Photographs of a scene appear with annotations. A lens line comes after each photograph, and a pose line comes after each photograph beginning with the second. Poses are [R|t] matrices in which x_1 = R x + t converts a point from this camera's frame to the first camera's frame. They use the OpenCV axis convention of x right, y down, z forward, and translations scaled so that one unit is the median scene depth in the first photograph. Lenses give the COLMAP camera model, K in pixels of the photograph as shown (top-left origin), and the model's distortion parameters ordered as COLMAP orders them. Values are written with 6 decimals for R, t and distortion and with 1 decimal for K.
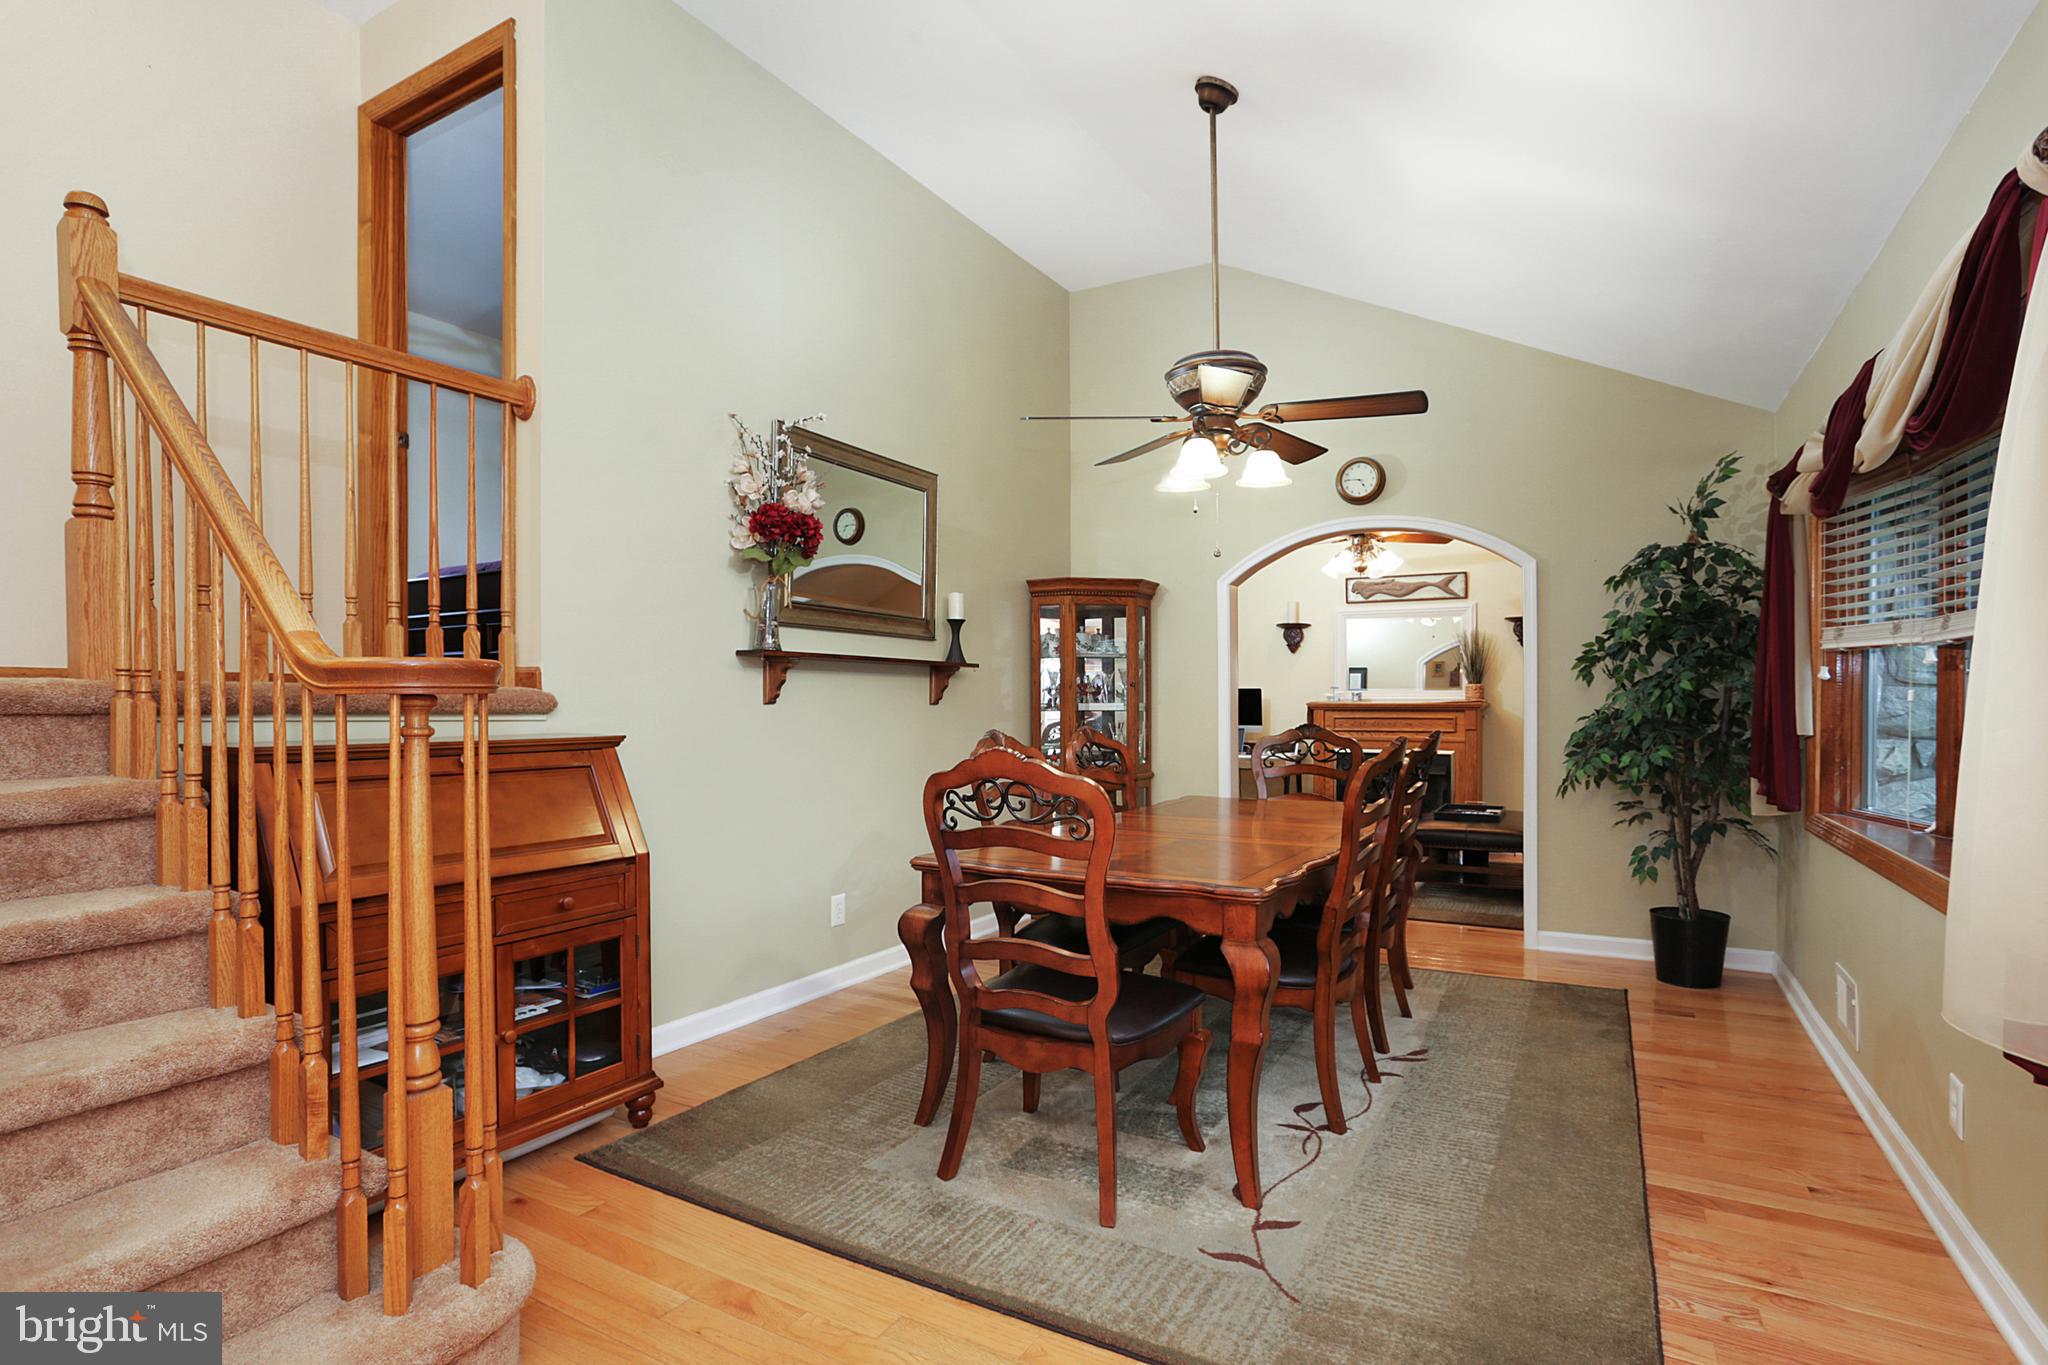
lens RADIAL K [[1004.5, 0, 1015.9], [0, 1004.5, 703.5], [0, 0, 1]] dist [-0.065241, 0.032978]
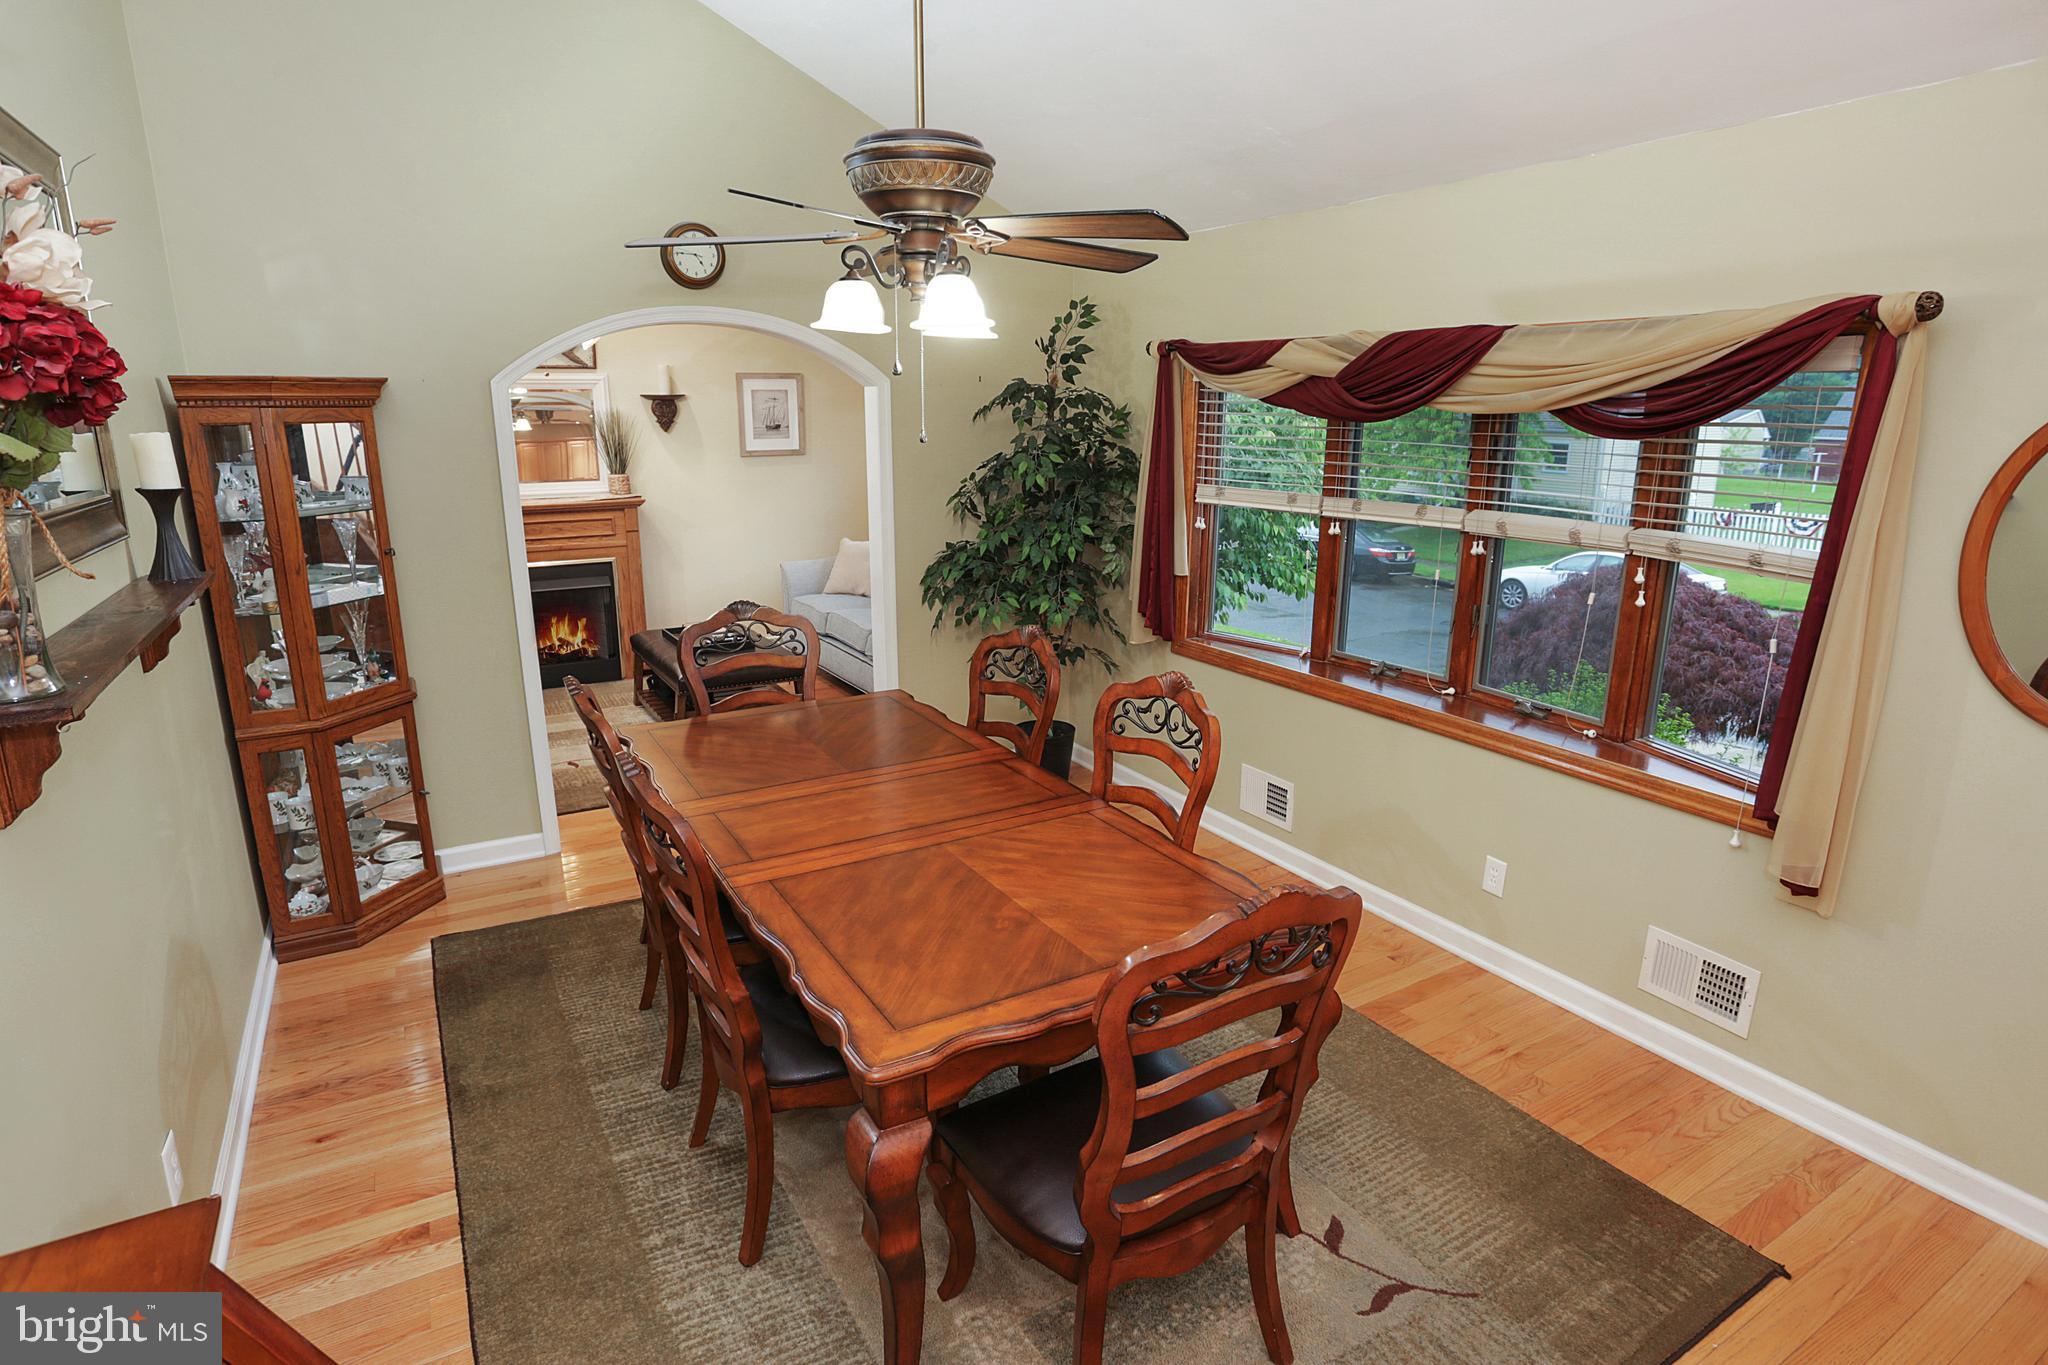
lens RADIAL K [[1084.4, 0, 1023.3], [0, 1084.4, 686.4], [0, 0, 1]] dist [-0.069728, 0.043472]
pose [[0.485776, -0.216477, 0.846852, -0.369123], [-0.001536, 0.968634, 0.248489, -0.142854], [-0.874082, -0.122010, 0.470207, 0.476157]]
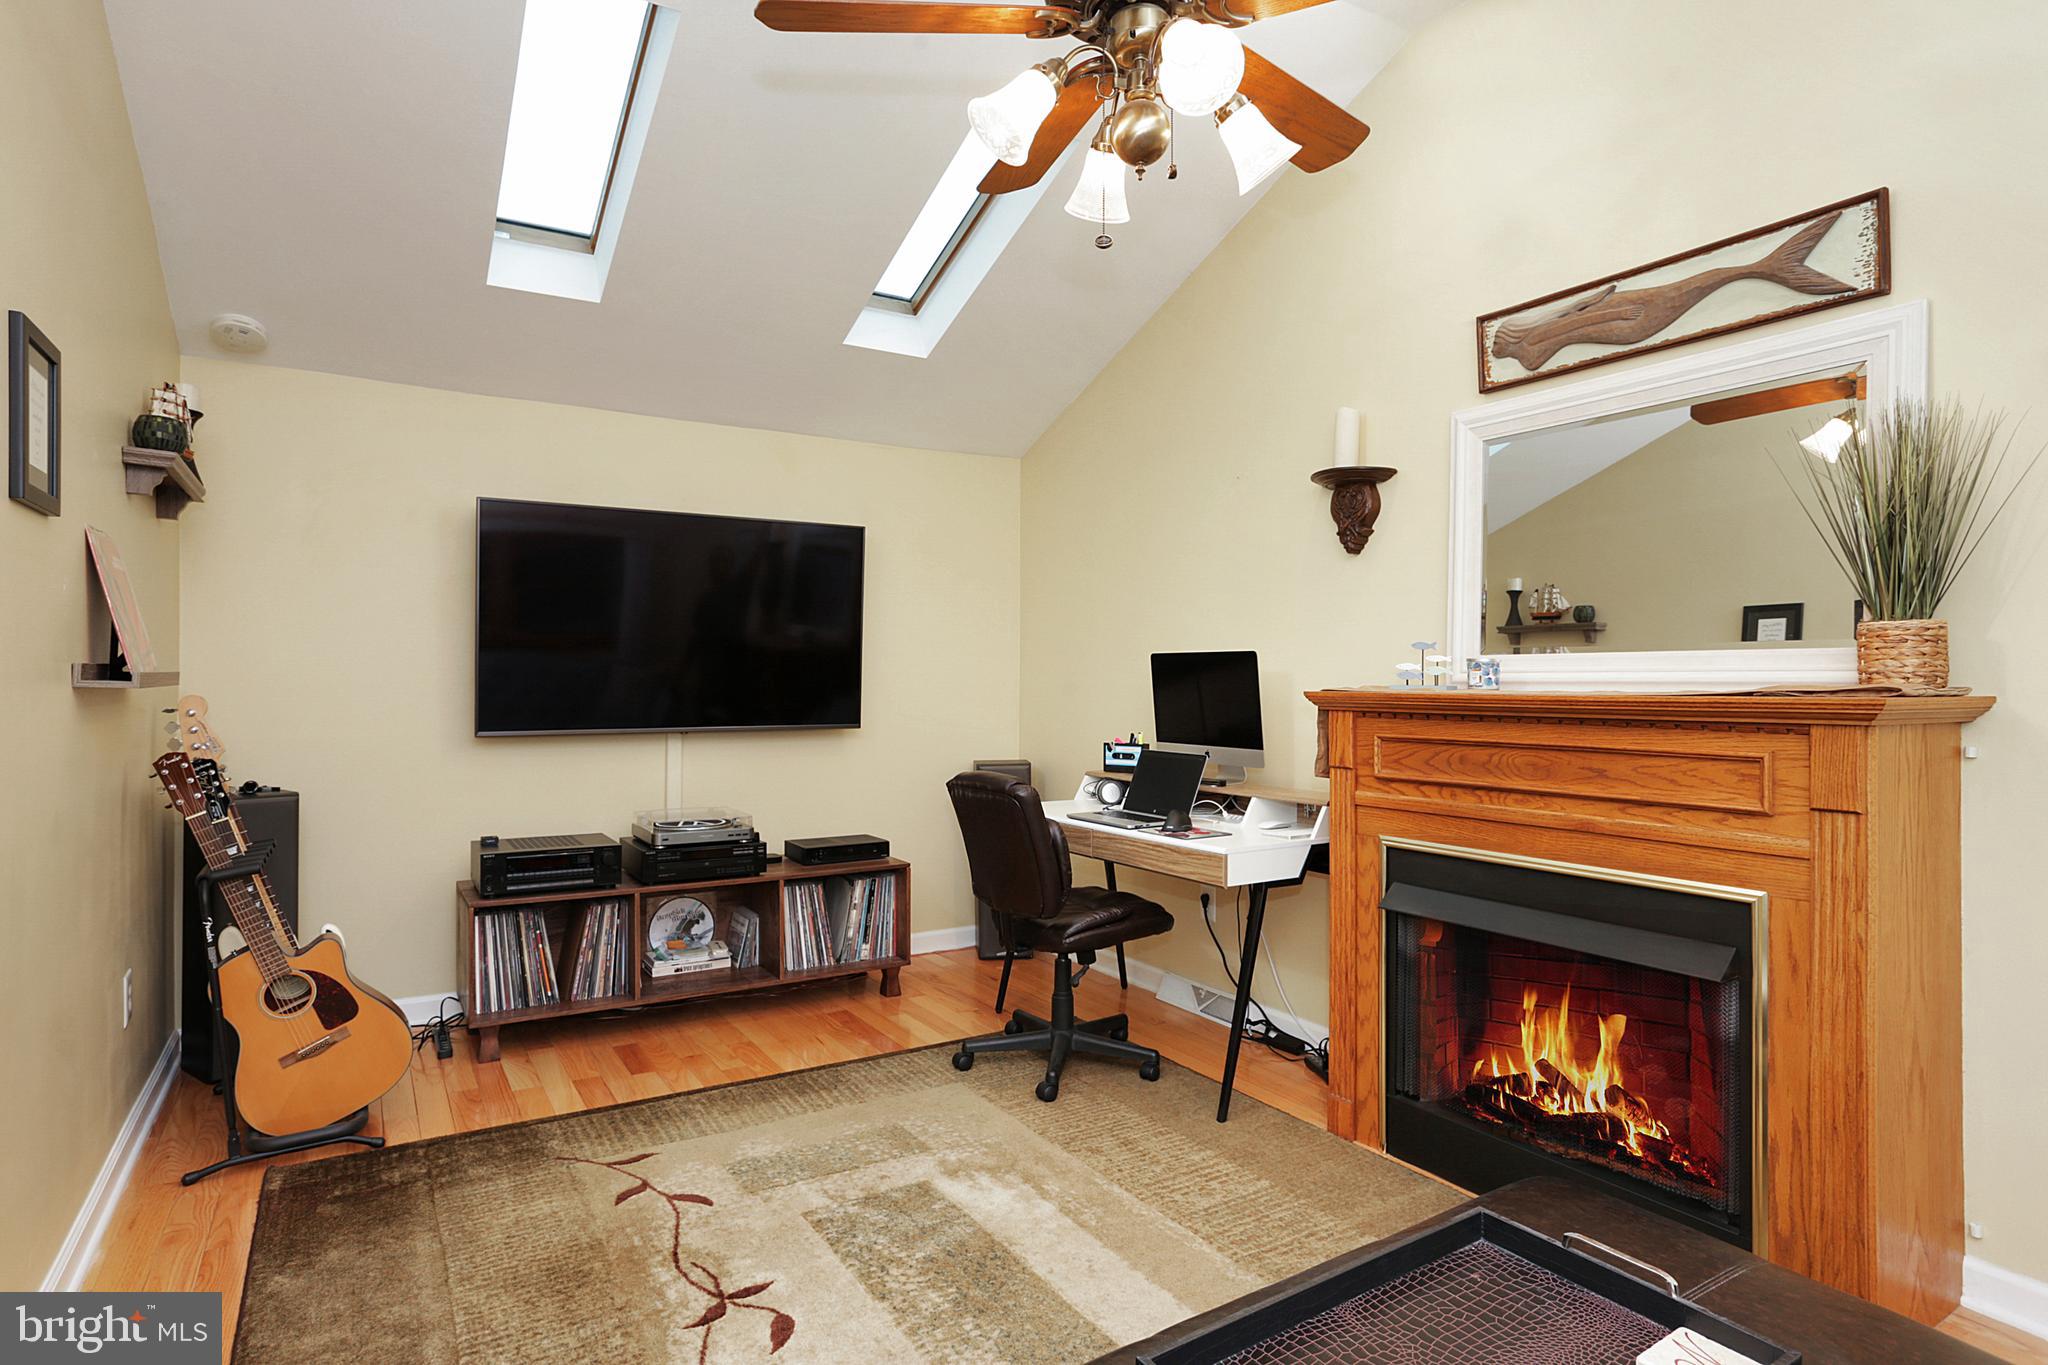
lens RADIAL K [[1084.4, 0, 1023.3], [0, 1084.4, 686.4], [0, 0, 1]] dist [-0.069728, 0.043472]
pose [[0.885230, 0.006961, -0.465101, 0.771650], [-0.005838, 0.999976, 0.003854, -0.006560], [0.465117, -0.000697, 0.885249, 1.307987]]
